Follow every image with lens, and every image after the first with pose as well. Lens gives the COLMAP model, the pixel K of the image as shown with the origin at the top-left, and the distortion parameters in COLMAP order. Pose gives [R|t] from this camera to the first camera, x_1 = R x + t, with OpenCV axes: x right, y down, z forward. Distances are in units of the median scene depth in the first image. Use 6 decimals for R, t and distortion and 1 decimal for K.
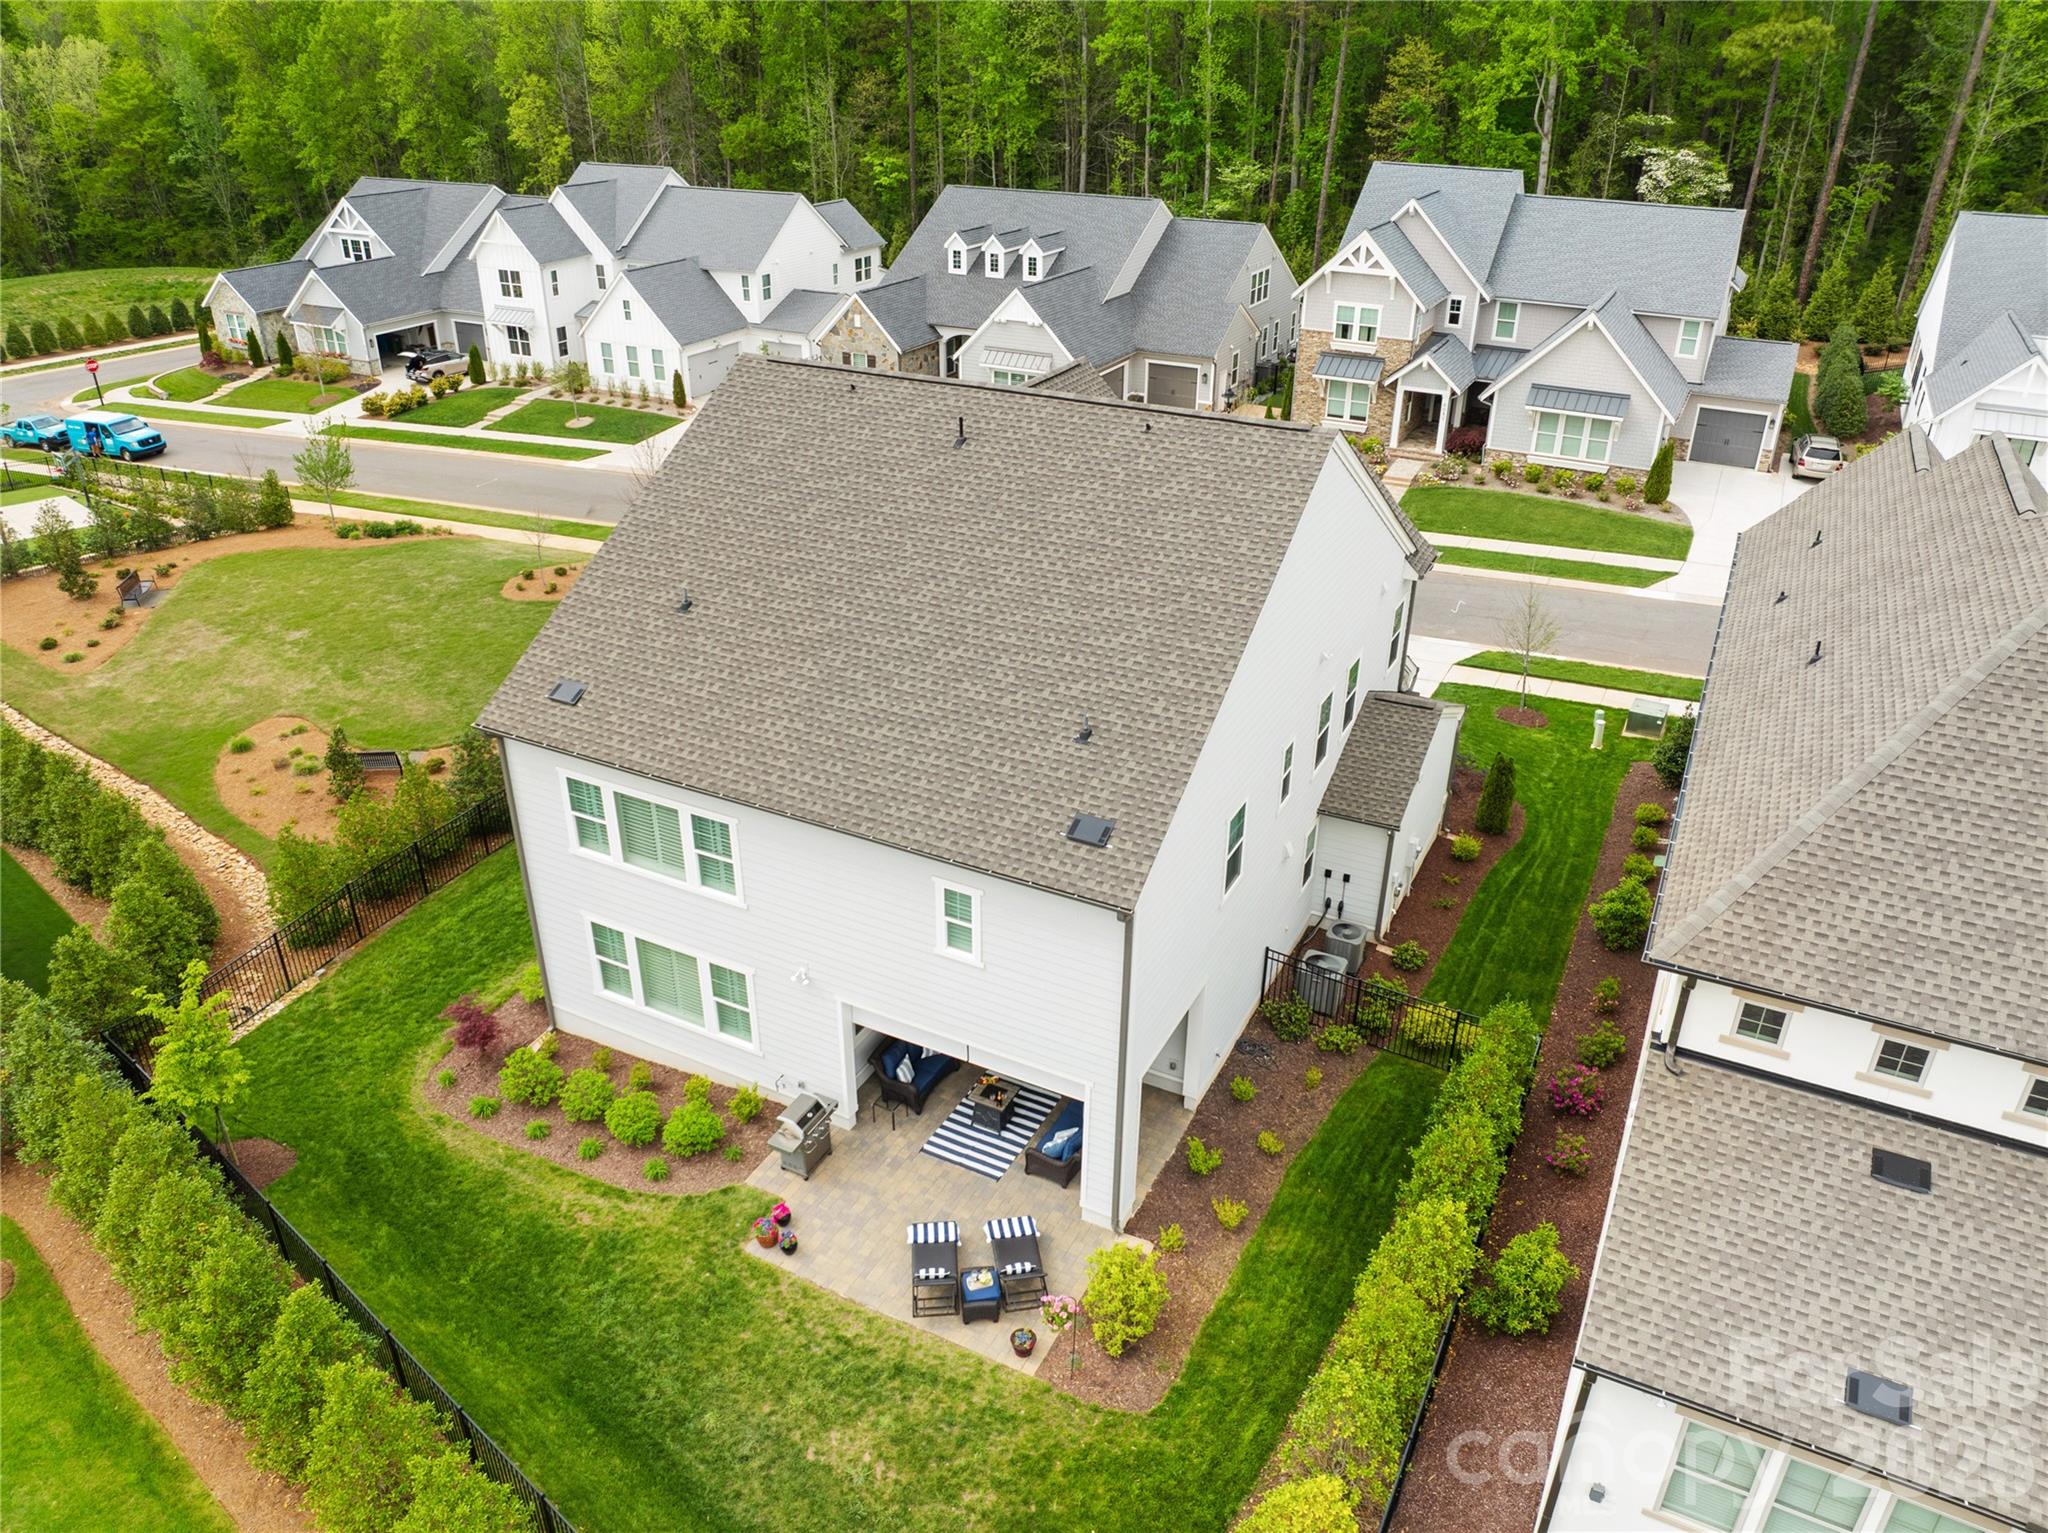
lens RADIAL K [[1425.2, 0, 1024.0], [0, 1425.2, 766.5], [0, 0, 1]] dist [-0.004950, -0.000943]
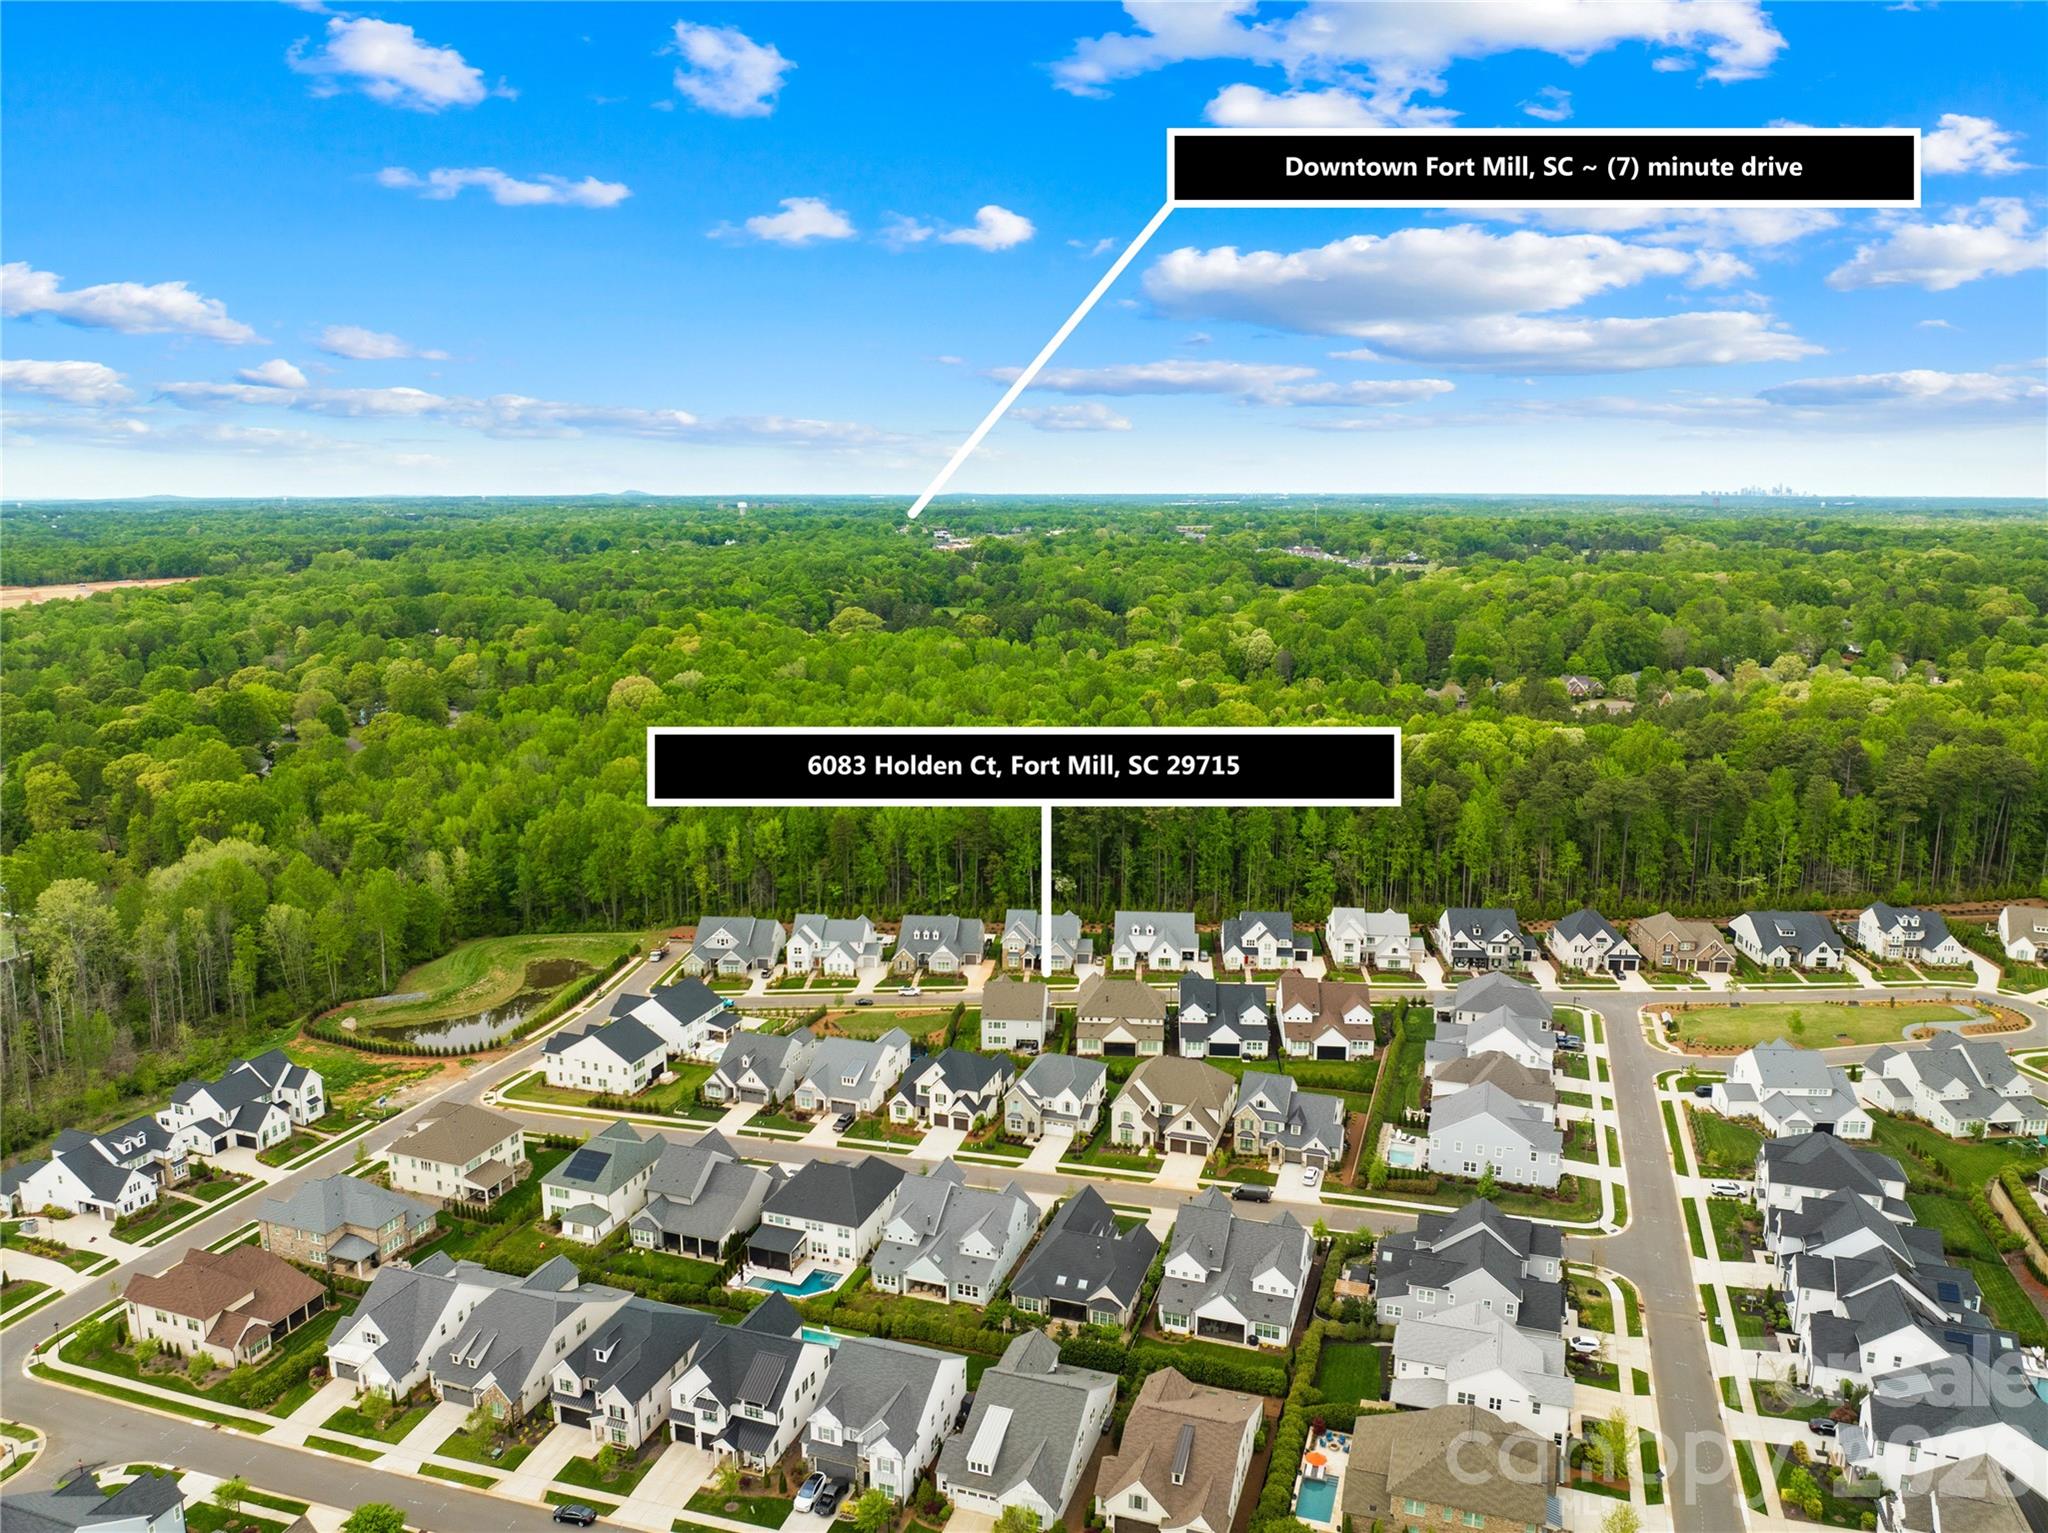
lens RADIAL K [[1425.2, 0, 1024.0], [0, 1425.2, 766.5], [0, 0, 1]] dist [-0.004950, -0.000943]
pose [[0.926188, -0.078512, 0.368798, -1.692068], [0.184372, 0.947480, -0.261320, 0.457405], [-0.328912, 0.310028, 0.892020, -4.084841]]
